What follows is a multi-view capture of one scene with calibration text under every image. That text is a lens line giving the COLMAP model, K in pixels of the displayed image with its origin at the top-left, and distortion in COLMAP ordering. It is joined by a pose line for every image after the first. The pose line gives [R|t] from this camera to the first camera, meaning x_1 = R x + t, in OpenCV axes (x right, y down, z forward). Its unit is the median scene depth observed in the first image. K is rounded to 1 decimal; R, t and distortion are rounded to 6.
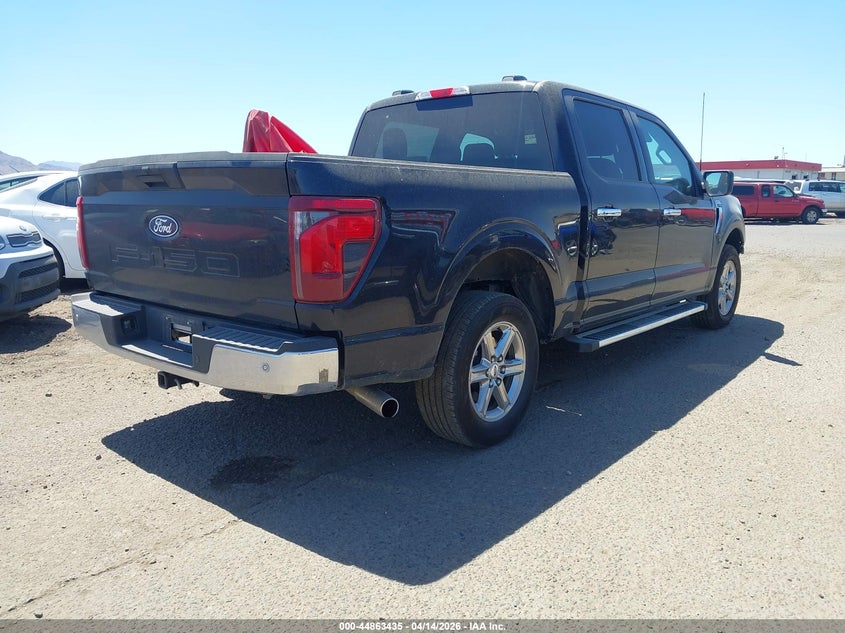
lens RADIAL K [[670.5, 0, 422.5], [0, 670.5, 316.5], [0, 0, 1]] dist [-0.077422, -0.001650]
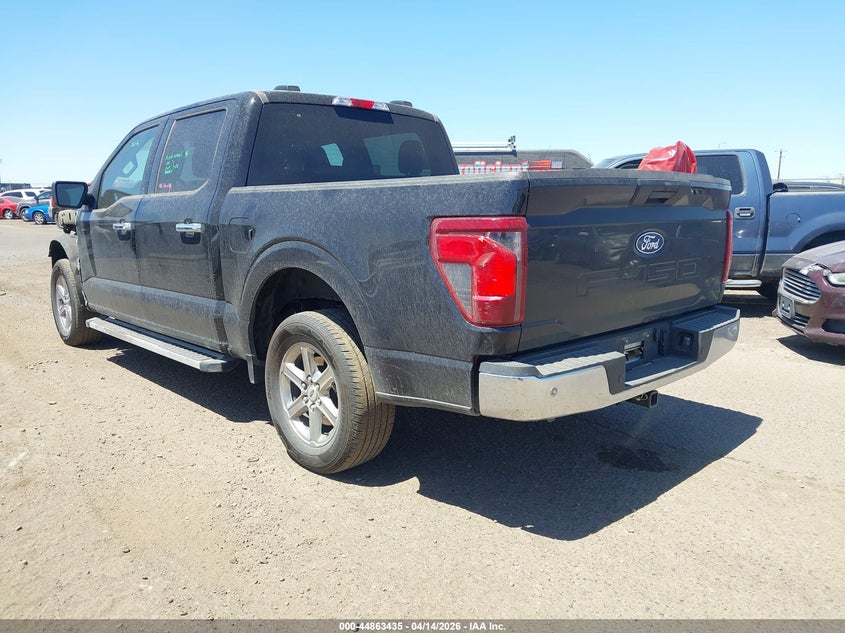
lens RADIAL K [[670.5, 0, 422.5], [0, 670.5, 316.5], [0, 0, 1]] dist [-0.077422, -0.001650]
pose [[0.135431, -0.164635, 0.977013, -1.114016], [0.173110, 0.974862, 0.140276, -0.177931], [-0.975547, 0.150133, 0.160527, 0.931856]]
